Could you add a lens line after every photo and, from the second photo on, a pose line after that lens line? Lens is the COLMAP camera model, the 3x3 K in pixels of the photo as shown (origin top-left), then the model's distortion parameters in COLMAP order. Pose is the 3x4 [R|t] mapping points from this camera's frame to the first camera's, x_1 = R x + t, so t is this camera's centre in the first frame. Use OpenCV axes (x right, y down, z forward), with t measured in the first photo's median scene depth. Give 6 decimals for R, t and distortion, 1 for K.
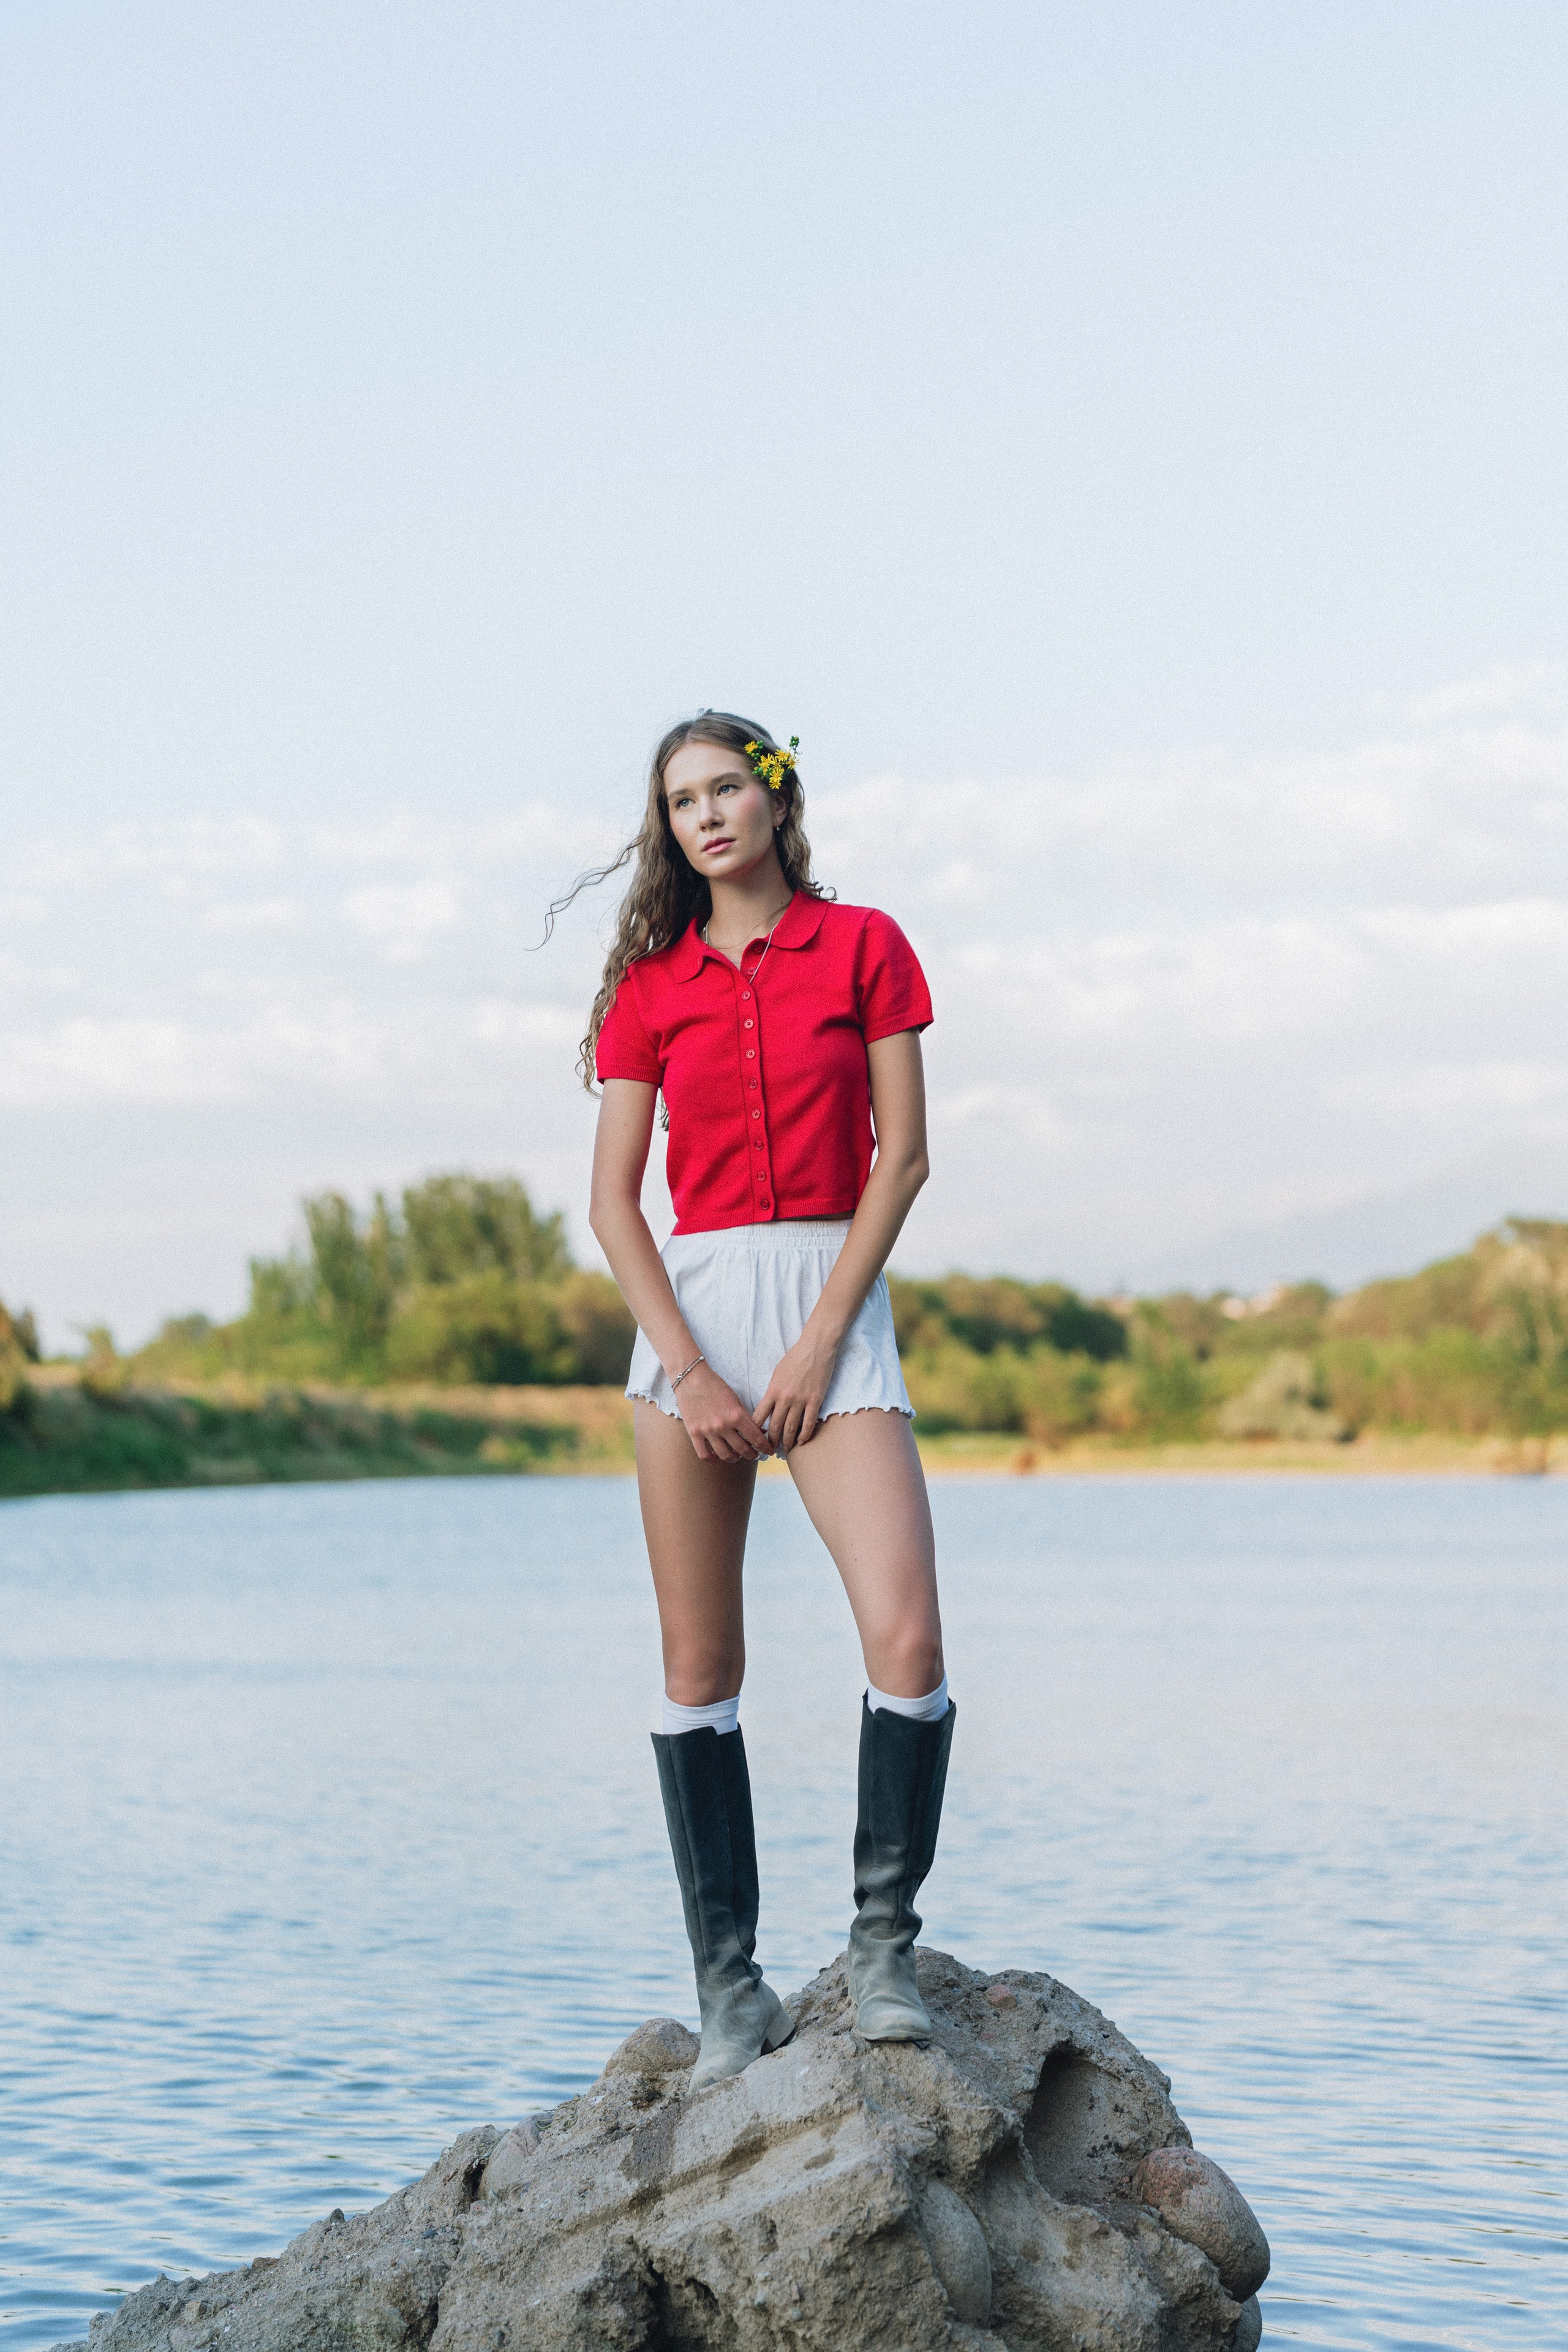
lens RADIAL K [[3739.4, 0, 784.0], [0, 3739.4, 1176.0], [0, 0, 1]] dist [-0.045910, 0.058812]
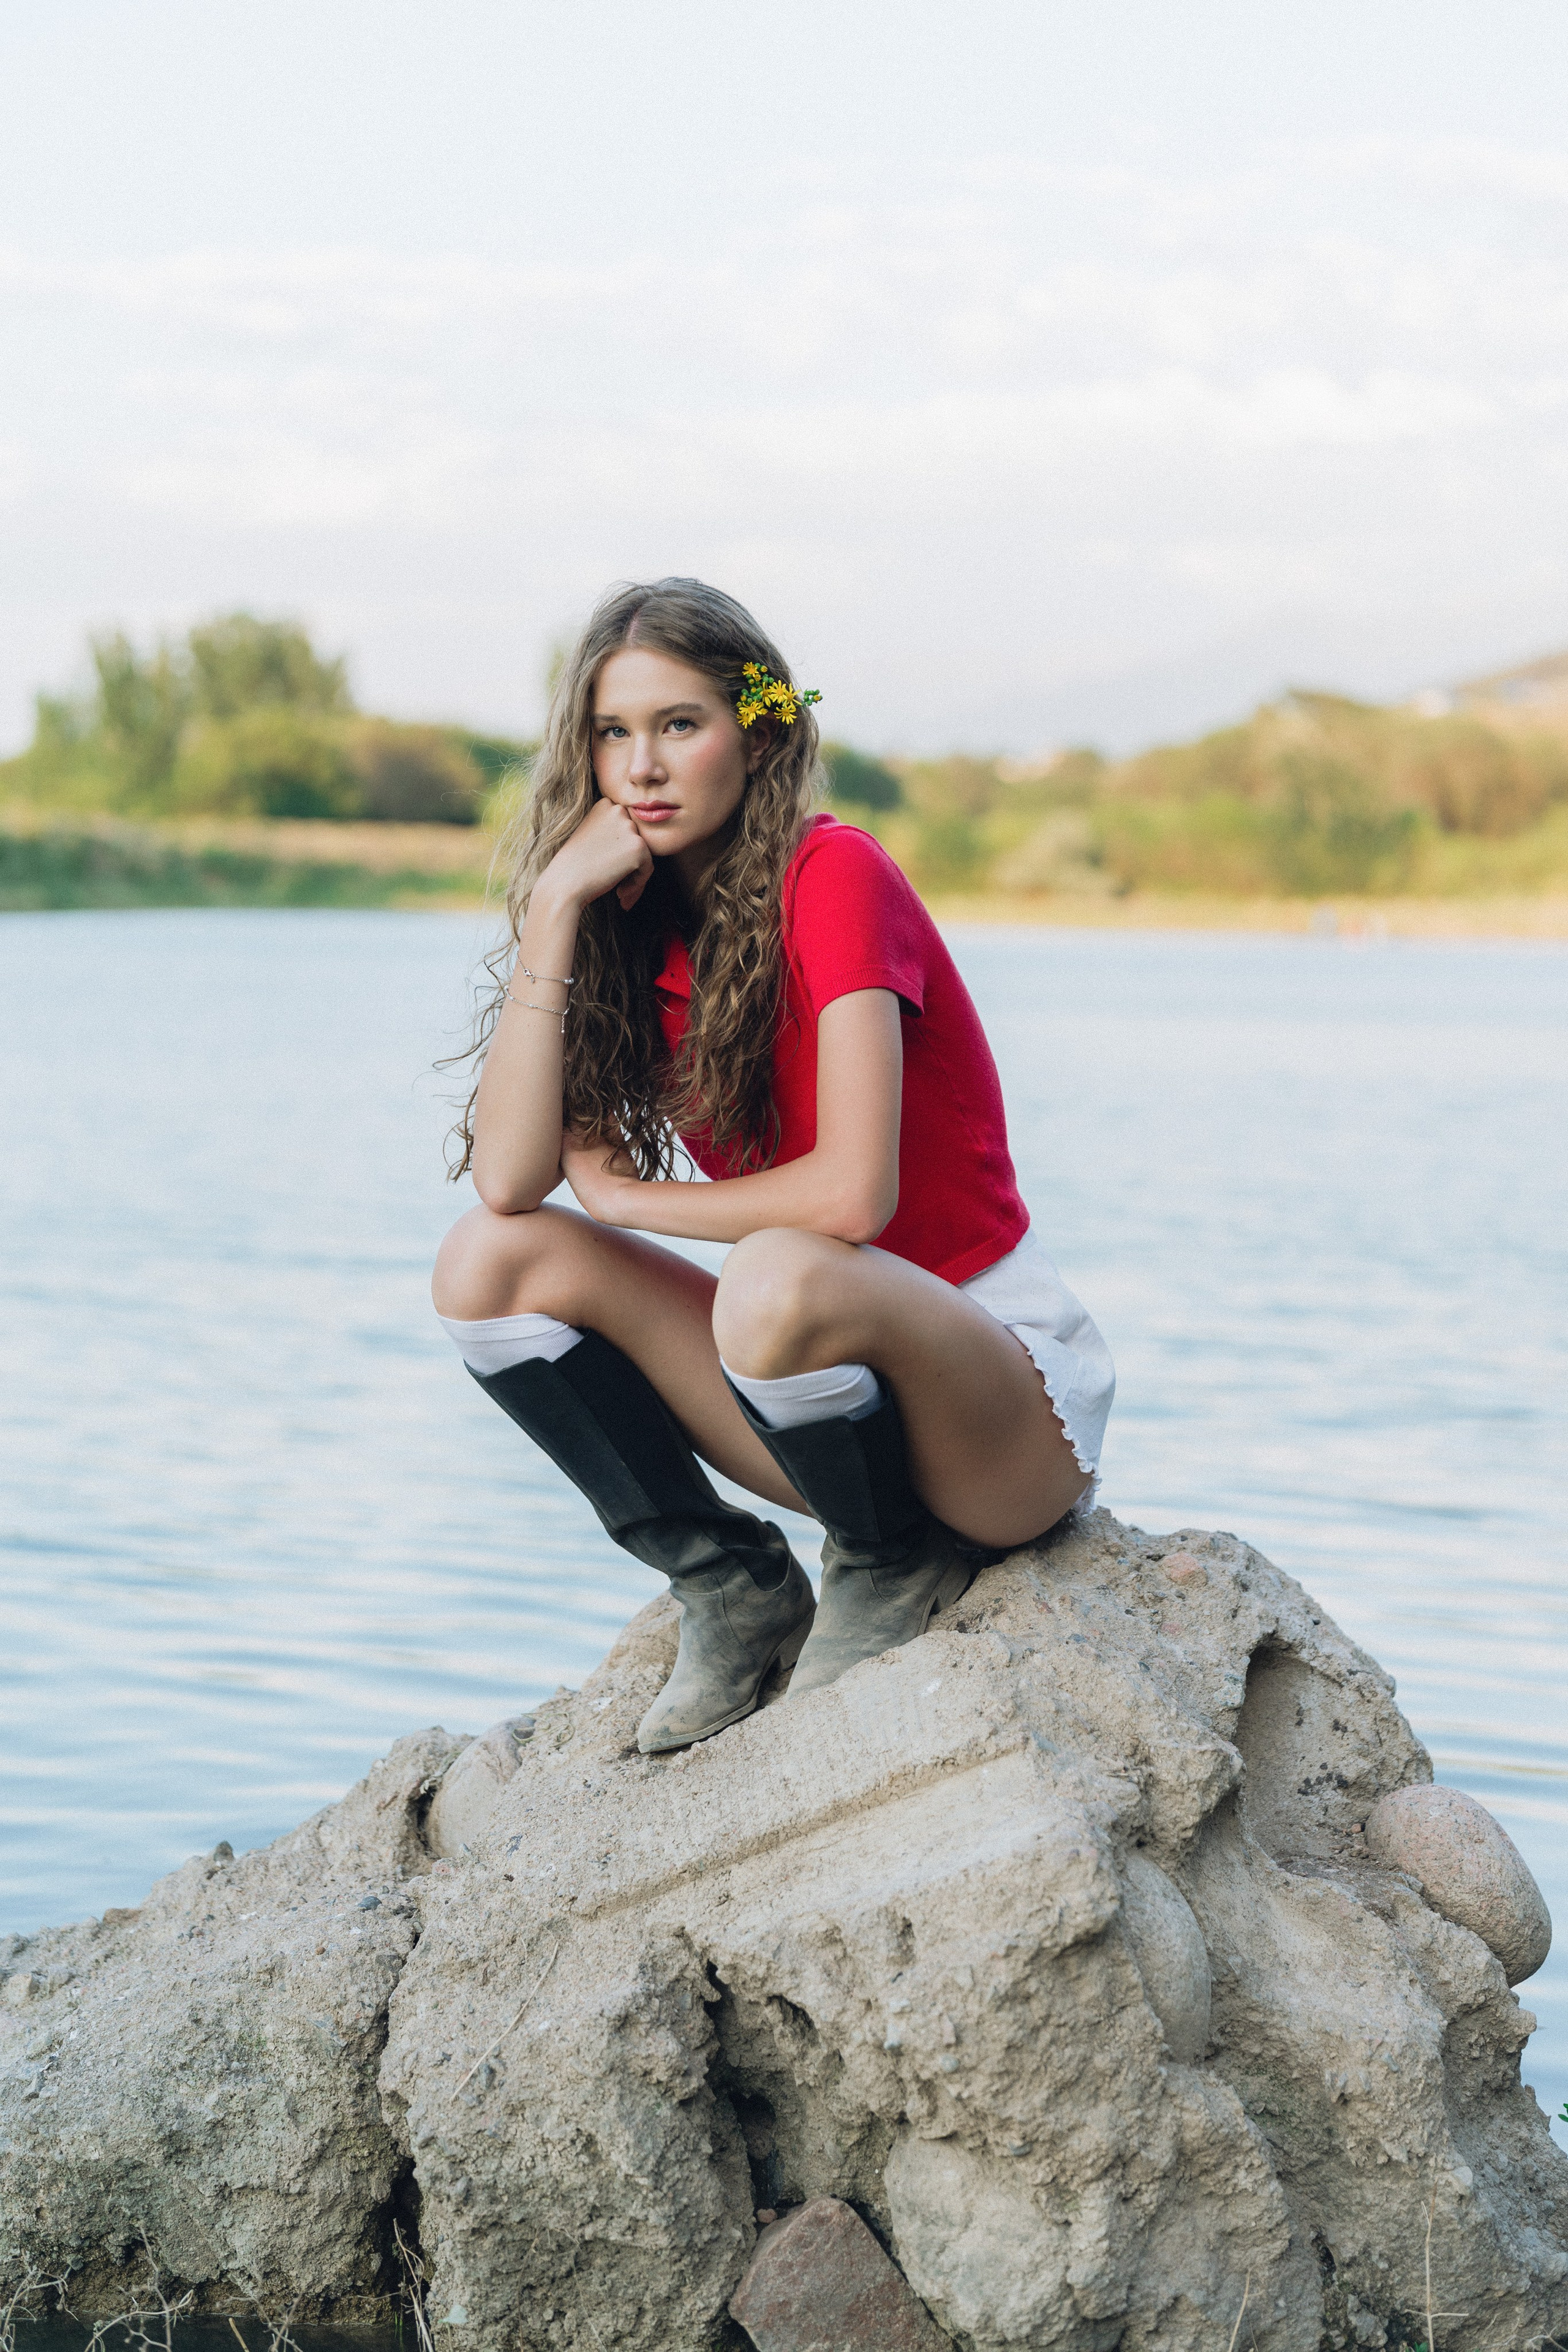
lens RADIAL K [[3656.6, 0, 784.0], [0, 3656.6, 1176.0], [0, 0, 1]] dist [-0.035704, 0.033188]
pose [[0.997813, 0.020654, 0.062791, -0.066638], [-0.029716, 0.988689, 0.147010, 0.051713], [-0.059044, -0.148554, 0.987140, 0.364082]]
